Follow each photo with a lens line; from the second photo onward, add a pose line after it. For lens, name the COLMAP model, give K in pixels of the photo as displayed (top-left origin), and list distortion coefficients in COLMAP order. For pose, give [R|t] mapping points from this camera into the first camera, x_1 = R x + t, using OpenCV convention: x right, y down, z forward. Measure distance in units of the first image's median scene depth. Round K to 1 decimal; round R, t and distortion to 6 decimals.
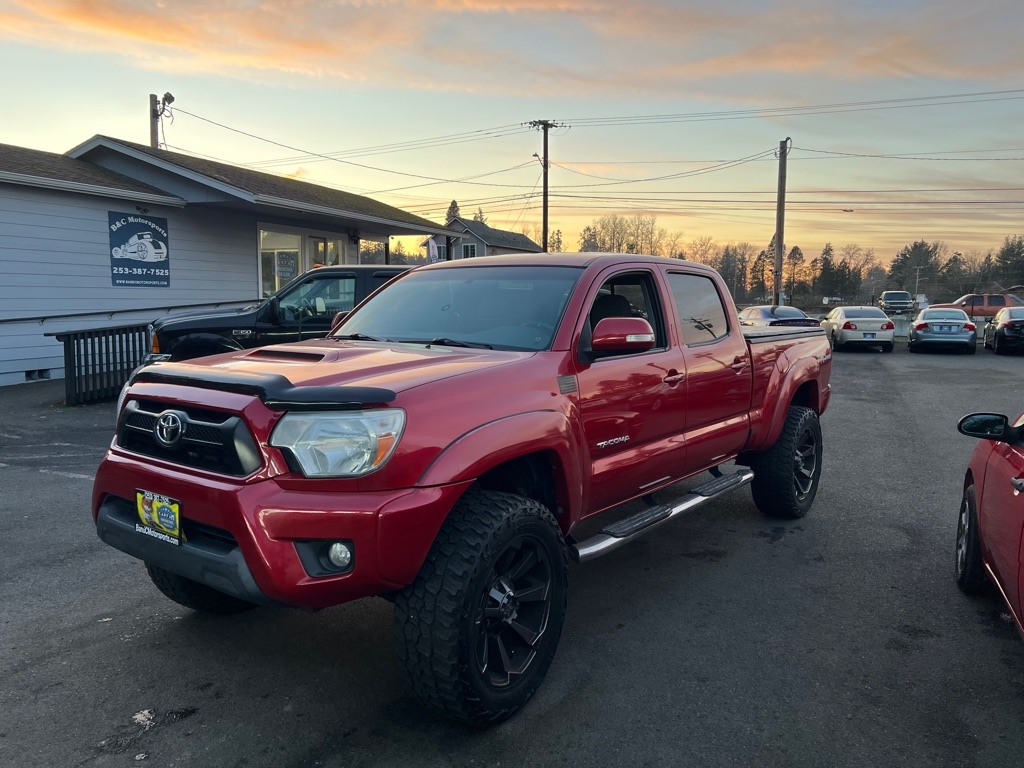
lens RADIAL K [[768.2, 0, 516.4], [0, 768.2, 386.8], [0, 0, 1]] dist [0.055046, -0.067003]
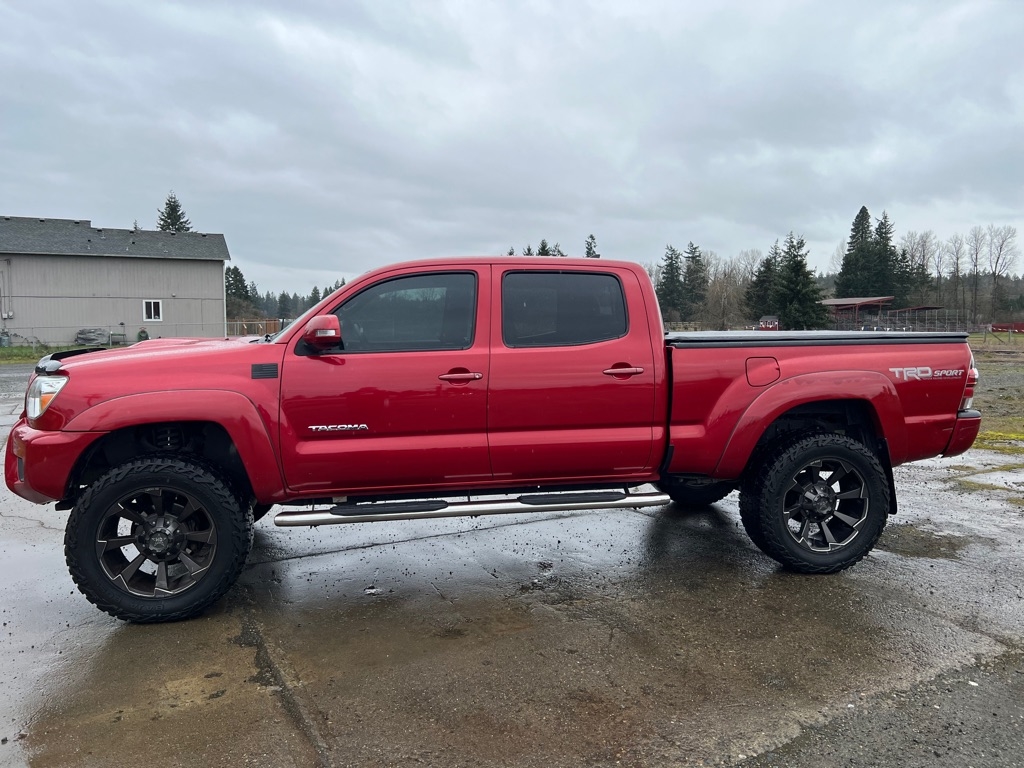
lens RADIAL K [[764.7, 0, 512.0], [0, 764.7, 384.0], [0, 0, 1]] dist [0.048911, -0.052788]
pose [[0.744170, 0.041791, -0.666681, 1.295992], [-0.059492, 0.998221, -0.003834, -0.003056], [0.665335, 0.042515, 0.745333, 0.418569]]
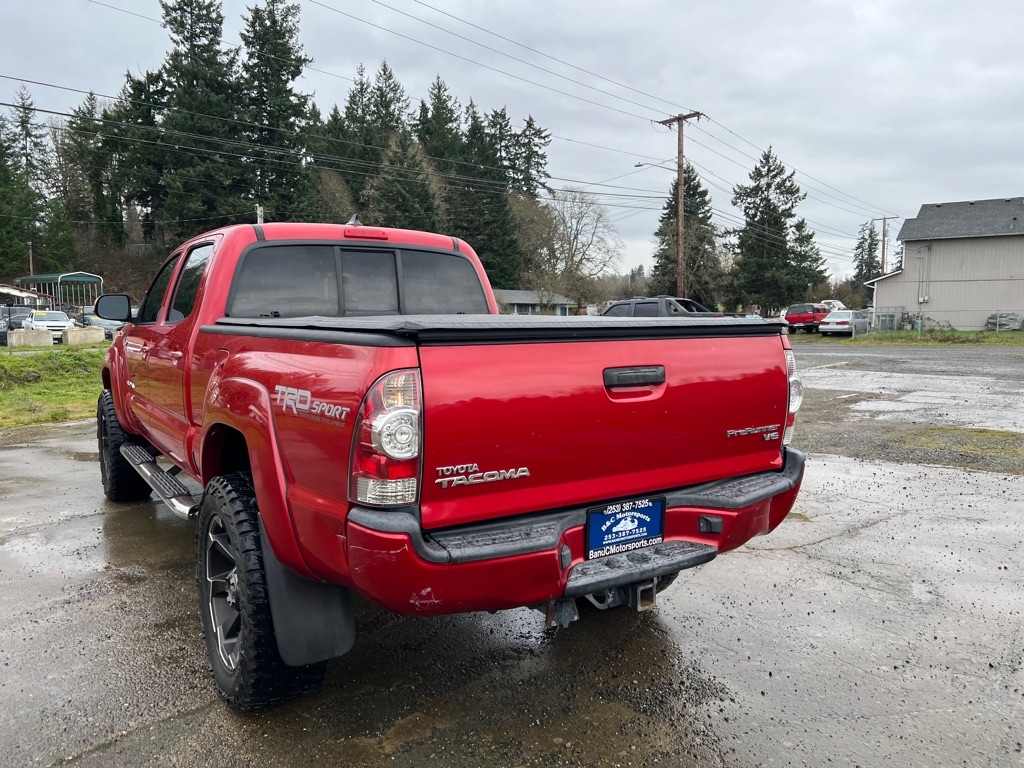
lens RADIAL K [[767.3, 0, 512.0], [0, 767.3, 384.0], [0, 0, 1]] dist [0.057761, -0.068804]
pose [[-0.323530, 0.083471, -0.942529, 1.519547], [-0.103427, 0.987013, 0.122913, -0.216323], [0.940548, 0.137249, -0.310695, 2.605894]]
